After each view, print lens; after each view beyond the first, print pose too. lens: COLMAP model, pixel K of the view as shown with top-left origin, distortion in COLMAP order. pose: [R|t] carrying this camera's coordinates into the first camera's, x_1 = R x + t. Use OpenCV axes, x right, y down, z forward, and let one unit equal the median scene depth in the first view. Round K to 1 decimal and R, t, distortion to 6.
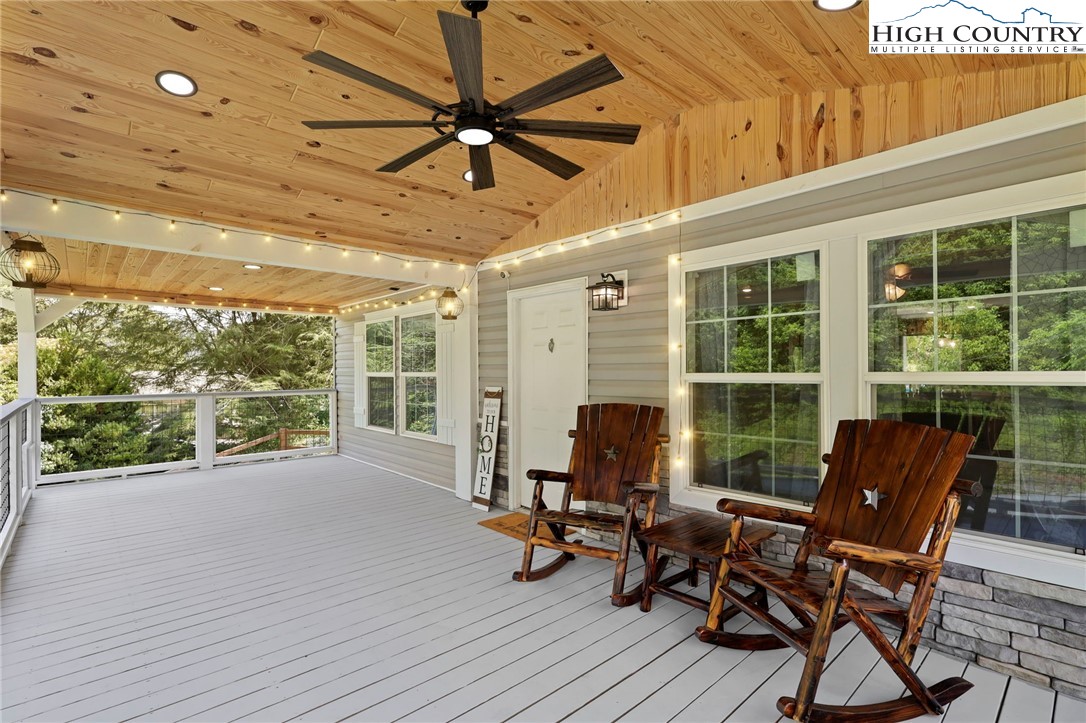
lens RADIAL K [[515.1, 0, 543.9], [0, 515.1, 367.4], [0, 0, 1]] dist [0.002766, -0.000342]
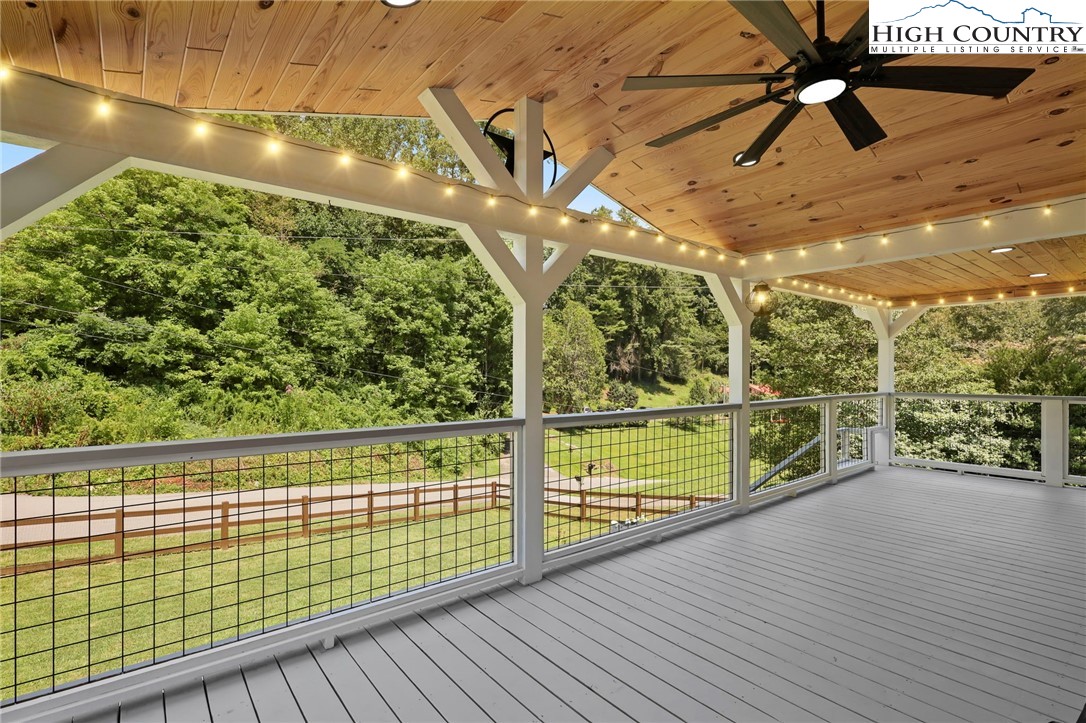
lens RADIAL K [[515.1, 0, 543.4], [0, 515.1, 361.8], [0, 0, 1]] dist [0.002766, -0.000342]
pose [[-0.072634, -0.015463, -0.997239, 0.452221], [0.003342, 0.999870, -0.015748, 0.005505], [0.997353, -0.004477, -0.072573, 0.368895]]
